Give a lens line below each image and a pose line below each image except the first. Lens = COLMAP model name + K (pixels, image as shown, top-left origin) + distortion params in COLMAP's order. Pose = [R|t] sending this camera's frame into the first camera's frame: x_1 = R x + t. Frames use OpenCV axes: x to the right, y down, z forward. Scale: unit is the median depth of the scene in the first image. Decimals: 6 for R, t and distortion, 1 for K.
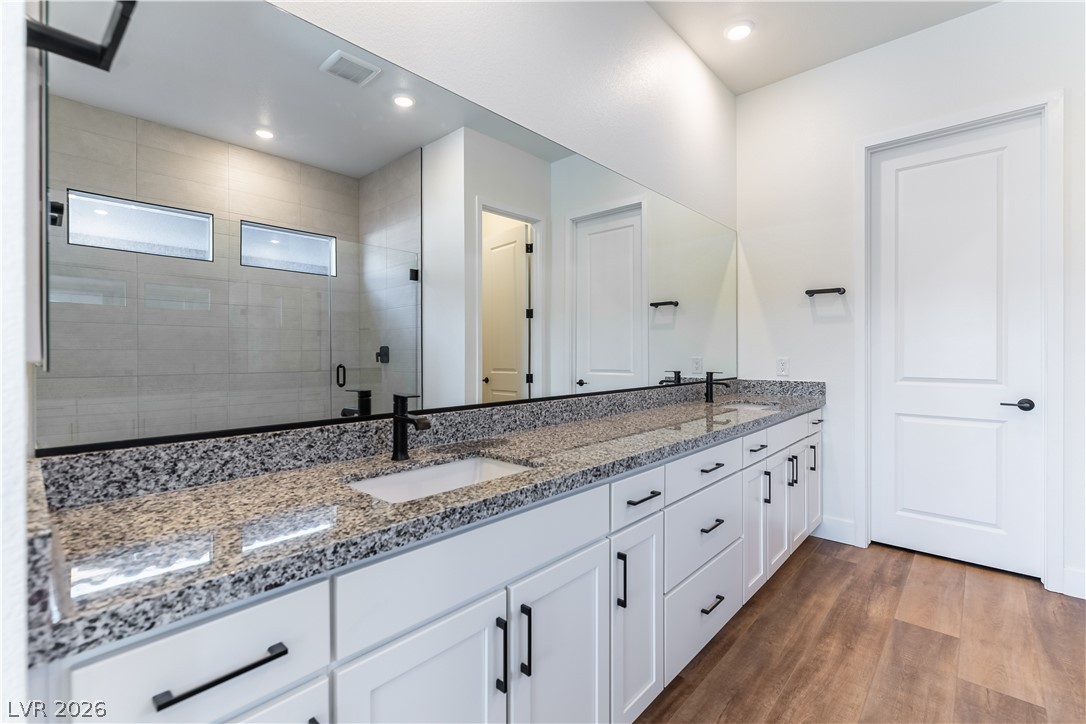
lens RADIAL K [[475.0, 0, 541.8], [0, 475.0, 356.3], [0, 0, 1]] dist [-0.000446, -0.000027]
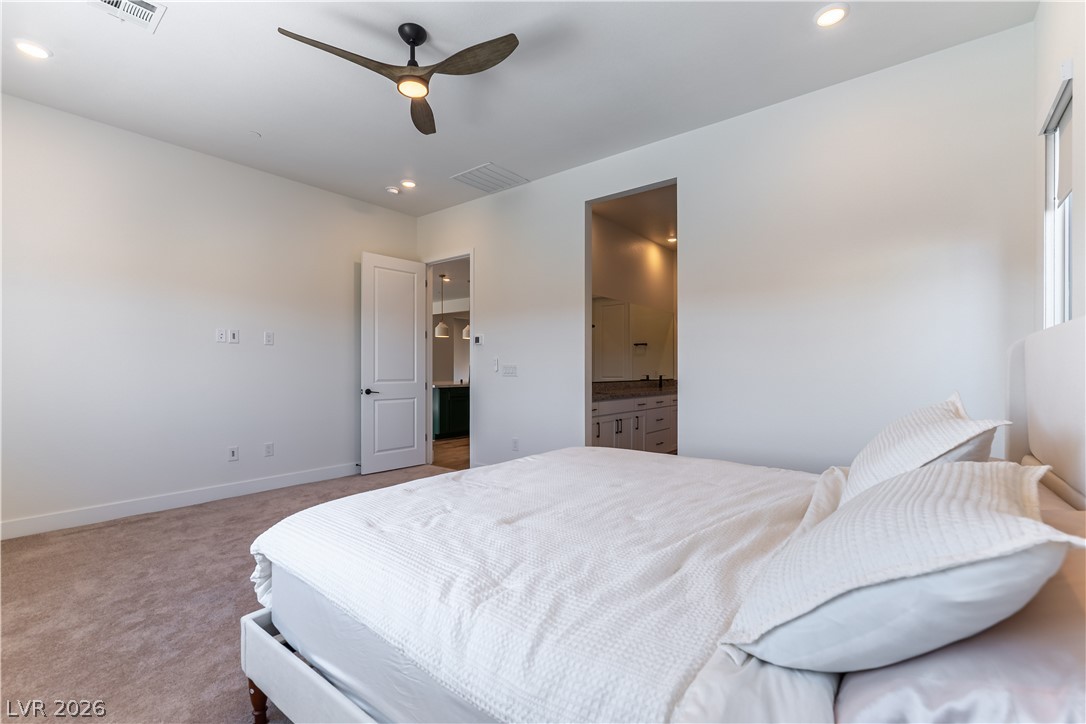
lens RADIAL K [[475.0, 0, 543.3], [0, 475.0, 367.0], [0, 0, 1]] dist [-0.000446, -0.000027]
pose [[0.996790, -0.000833, 0.080054, -0.409366], [0.001580, 0.999956, -0.009261, 0.010716], [-0.080042, 0.009357, 0.996748, -1.281321]]
